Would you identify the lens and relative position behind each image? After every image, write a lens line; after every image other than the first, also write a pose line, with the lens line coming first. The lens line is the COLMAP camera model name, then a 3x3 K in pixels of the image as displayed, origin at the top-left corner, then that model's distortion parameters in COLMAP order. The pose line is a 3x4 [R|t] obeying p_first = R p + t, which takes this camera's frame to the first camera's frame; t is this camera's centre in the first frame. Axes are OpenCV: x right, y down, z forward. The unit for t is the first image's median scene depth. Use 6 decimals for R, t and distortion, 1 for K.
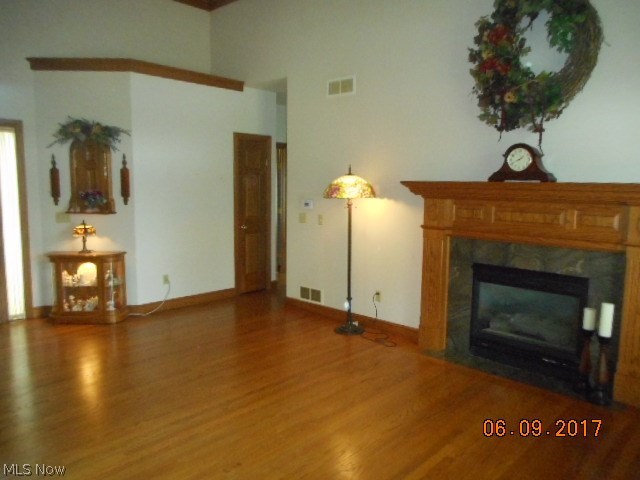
lens RADIAL K [[483.6, 0, 320.0], [0, 483.6, 240.0], [0, 0, 1]] dist [0.009237, -0.000733]
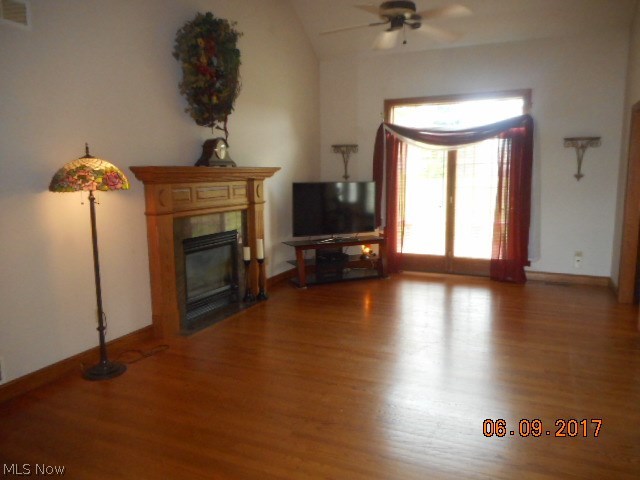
lens RADIAL K [[483.6, 0, 320.0], [0, 483.6, 240.0], [0, 0, 1]] dist [0.009237, -0.000733]
pose [[-0.336459, -0.140298, 0.931188, -0.798876], [0.116076, 0.975120, 0.188858, -0.120809], [-0.934517, 0.171632, -0.311803, 1.004806]]
